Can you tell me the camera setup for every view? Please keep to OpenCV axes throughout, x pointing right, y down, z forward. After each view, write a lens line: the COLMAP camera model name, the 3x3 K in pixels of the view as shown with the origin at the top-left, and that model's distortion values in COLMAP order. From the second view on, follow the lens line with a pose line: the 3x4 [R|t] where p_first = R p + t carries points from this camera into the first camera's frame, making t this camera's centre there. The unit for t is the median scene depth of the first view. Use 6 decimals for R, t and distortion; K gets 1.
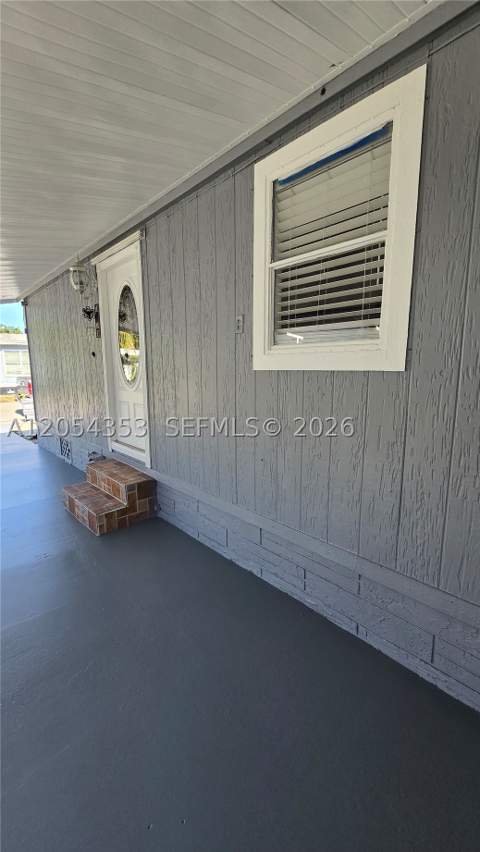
lens RADIAL K [[351.4, 0, 240.0], [0, 351.4, 426.0], [0, 0, 1]] dist [-0.003993, -0.000684]
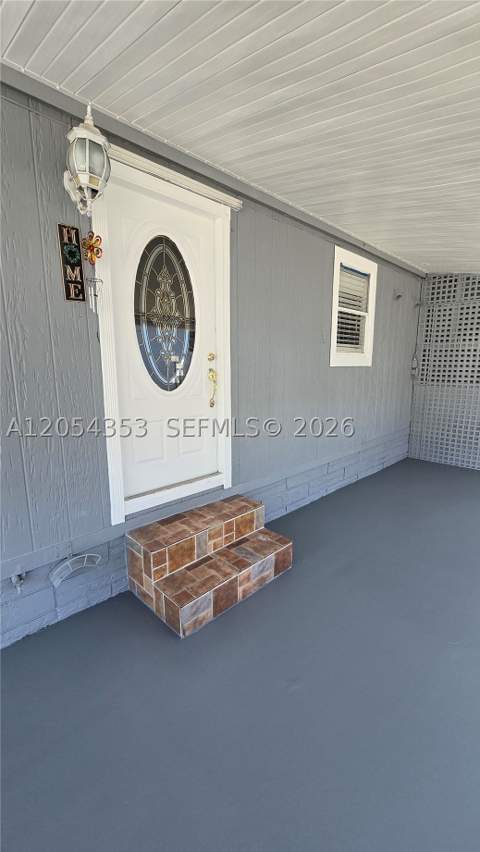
lens RADIAL K [[351.4, 0, 240.0], [0, 351.4, 426.0], [0, 0, 1]] dist [-0.003993, -0.000684]
pose [[-0.032569, -0.170380, 0.984840, -1.829440], [0.168270, 0.970363, 0.173440, -0.278947], [-0.985203, 0.171368, -0.002934, 1.667779]]
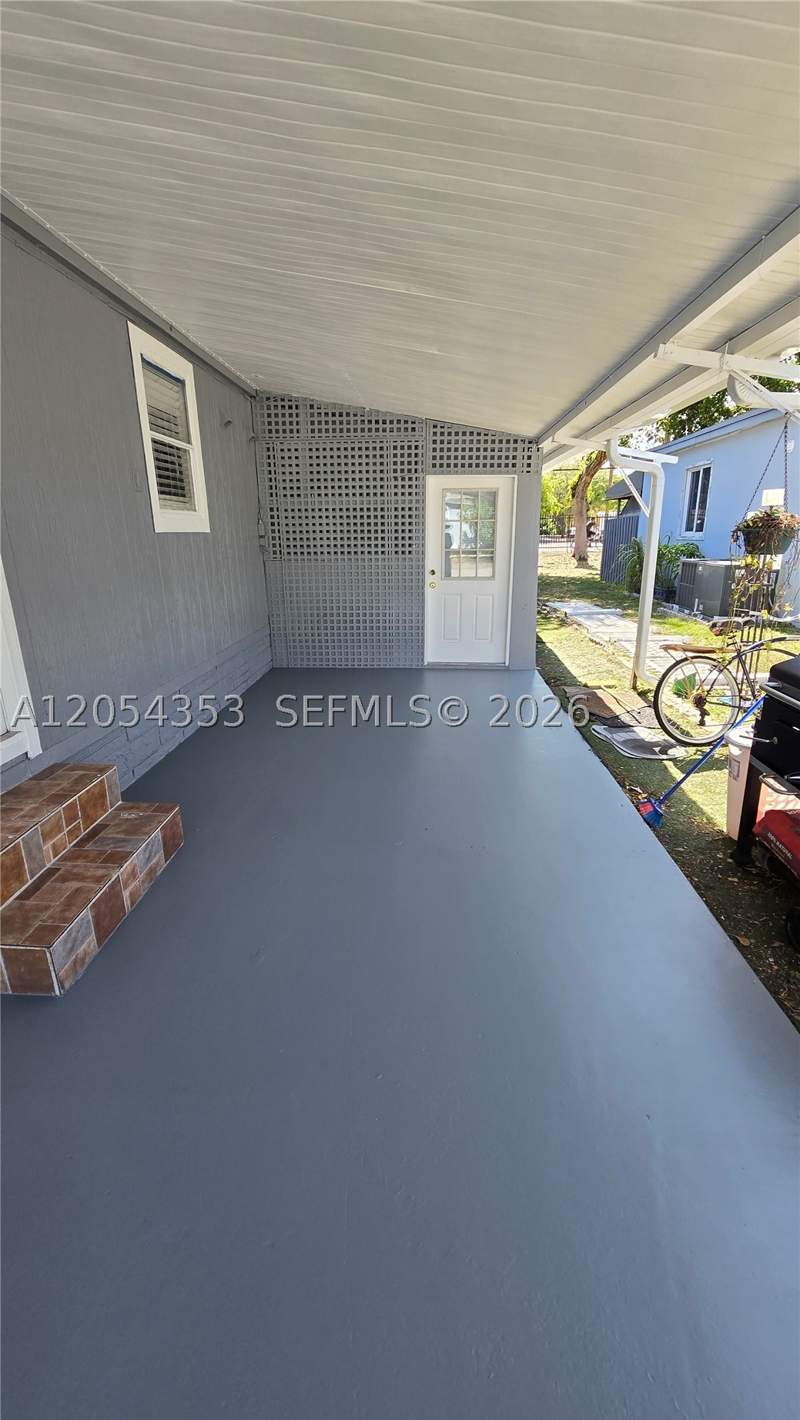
lens RADIAL K [[585.7, 0, 400.0], [0, 585.7, 710.0], [0, 0, 1]] dist [-0.003993, -0.000684]
pose [[-0.696828, -0.196745, 0.689726, -1.931374], [0.134935, 0.908509, 0.395479, -0.302057], [-0.704431, 0.368649, -0.606527, 1.940608]]
